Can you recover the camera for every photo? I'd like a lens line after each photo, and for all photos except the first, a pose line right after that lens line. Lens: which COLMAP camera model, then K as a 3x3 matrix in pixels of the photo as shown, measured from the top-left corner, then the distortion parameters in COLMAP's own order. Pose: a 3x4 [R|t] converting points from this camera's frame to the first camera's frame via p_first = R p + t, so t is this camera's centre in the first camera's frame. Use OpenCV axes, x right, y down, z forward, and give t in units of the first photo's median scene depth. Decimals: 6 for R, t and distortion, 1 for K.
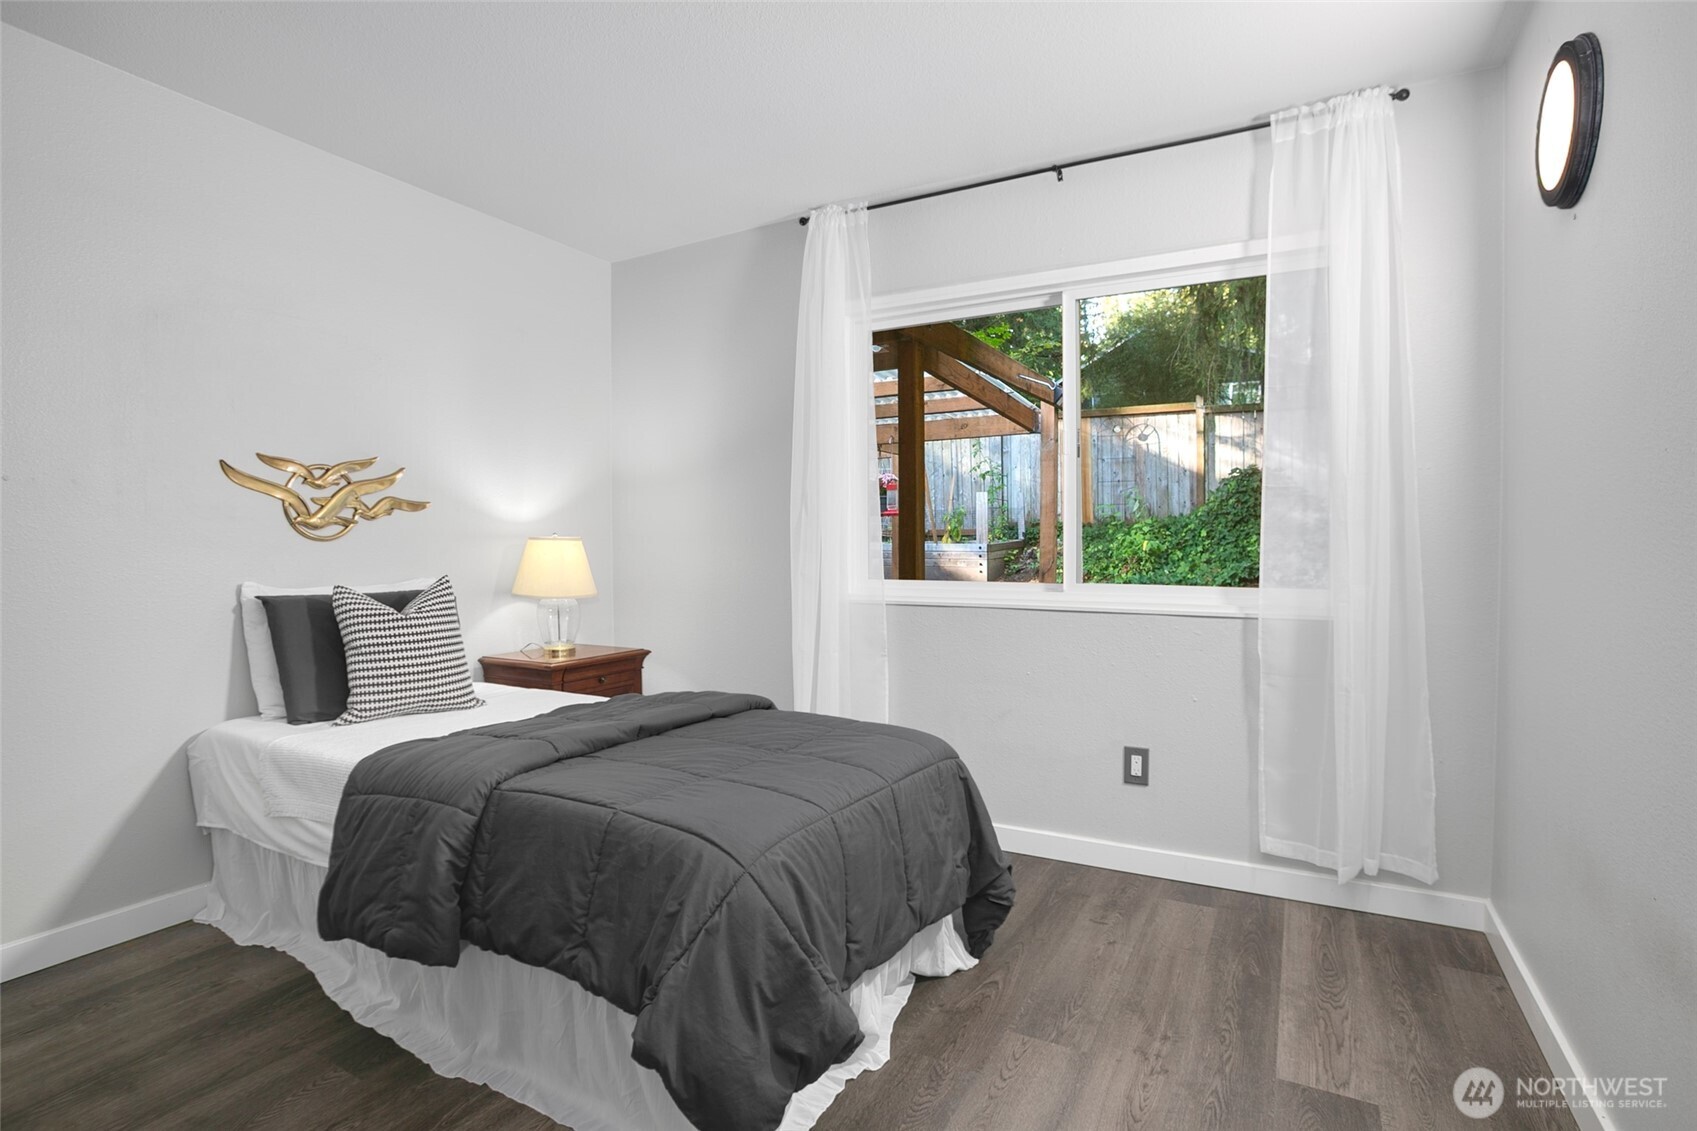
lens RADIAL K [[832.3, 0, 844.1], [0, 832.3, 563.8], [0, 0, 1]] dist [-0.042682, 0.000906]
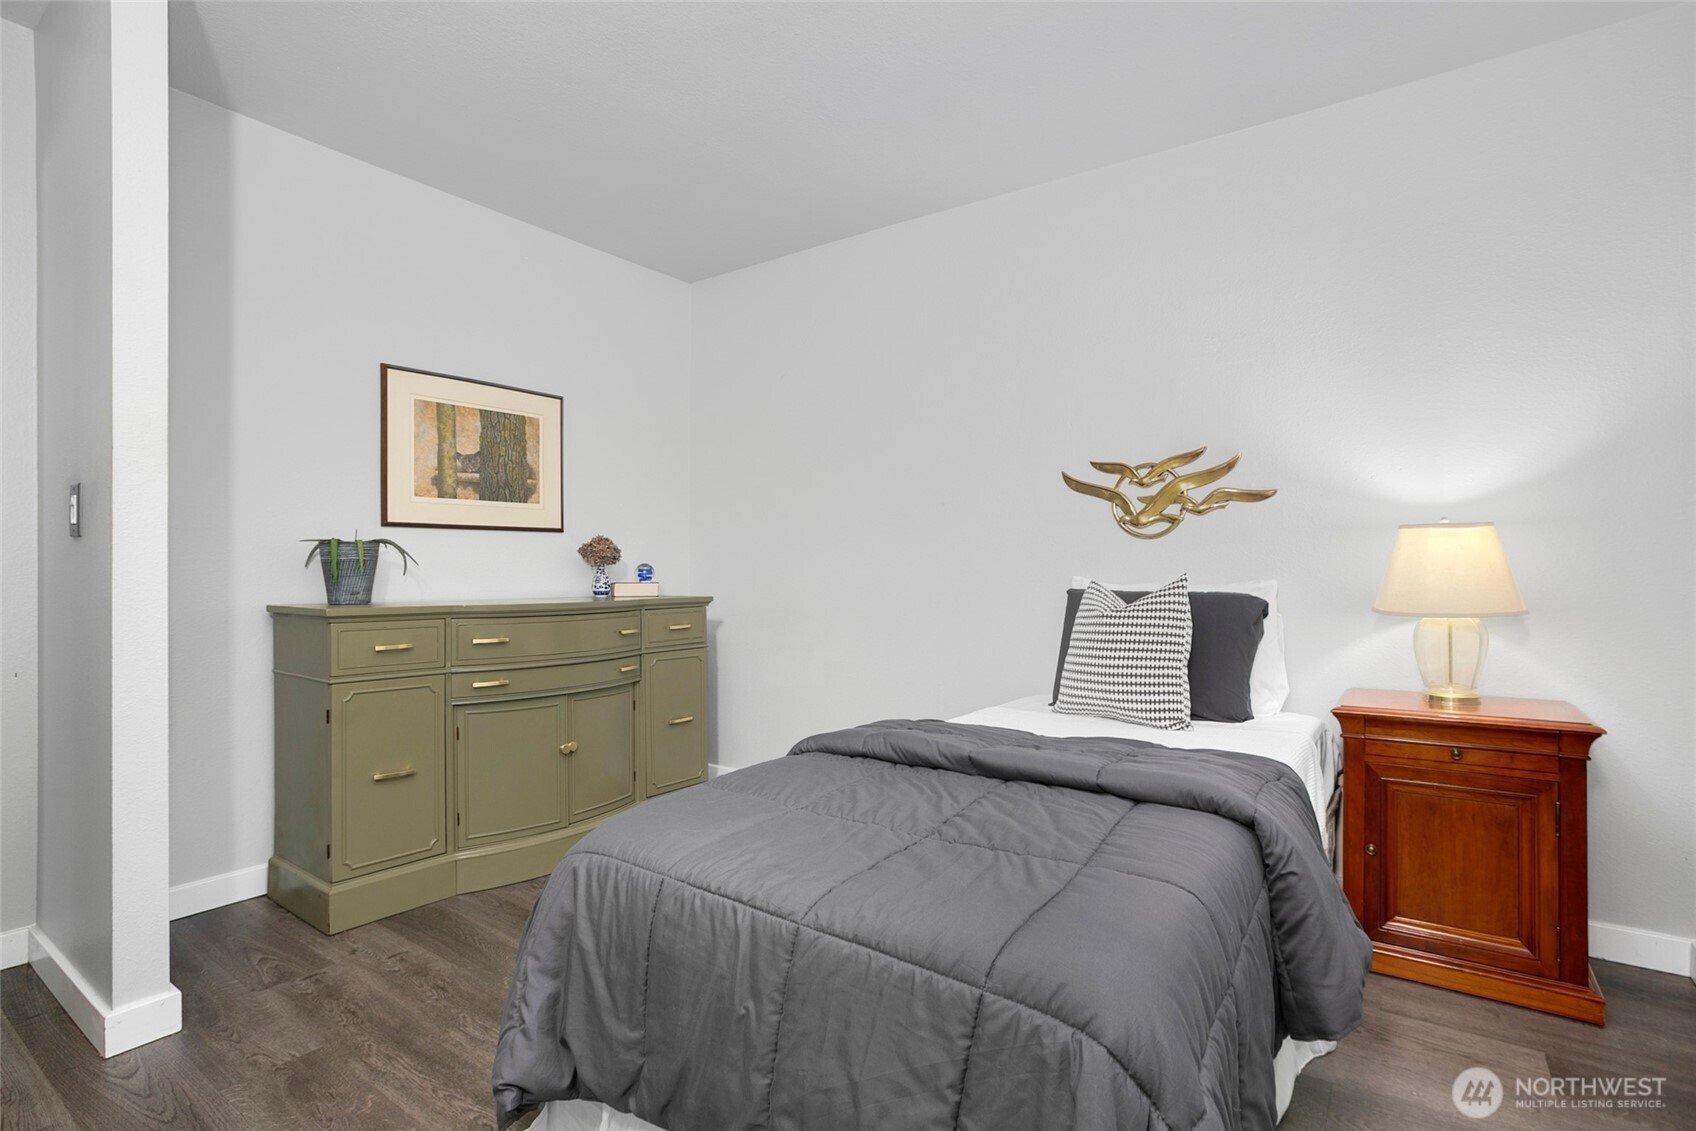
lens RADIAL K [[831.8, 0, 844.7], [0, 831.8, 564.2], [0, 0, 1]] dist [-0.042682, 0.000906]
pose [[-0.092459, -0.001885, -0.995715, 0.405474], [-0.021085, 0.999778, 0.000066, 0.010967], [0.995493, 0.021001, -0.092479, 0.703430]]
